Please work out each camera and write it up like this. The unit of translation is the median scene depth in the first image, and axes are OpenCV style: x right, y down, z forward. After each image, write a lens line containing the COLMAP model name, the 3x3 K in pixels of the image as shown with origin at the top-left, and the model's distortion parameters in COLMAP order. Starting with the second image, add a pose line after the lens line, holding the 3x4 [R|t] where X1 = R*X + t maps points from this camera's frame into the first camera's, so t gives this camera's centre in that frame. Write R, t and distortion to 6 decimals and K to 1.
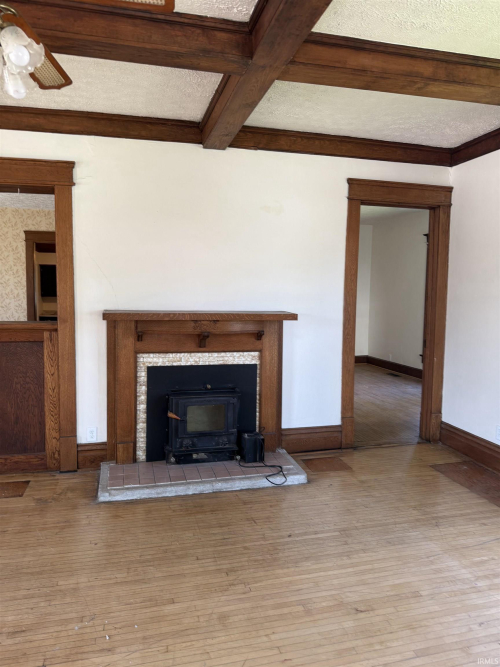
lens RADIAL K [[458.2, 0, 249.8], [0, 458.2, 329.2], [0, 0, 1]] dist [0.067356, -0.092741]
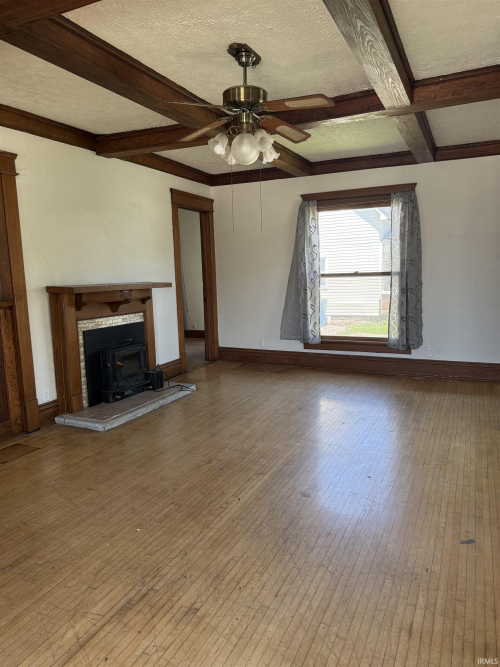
lens RADIAL K [[458.2, 0, 249.8], [0, 458.2, 329.2], [0, 0, 1]] dist [0.067356, -0.092741]
pose [[0.641064, -0.125442, 0.757167, -0.875229], [0.089599, 0.992039, 0.088494, 0.007174], [-0.762239, 0.011111, 0.647200, -0.137811]]
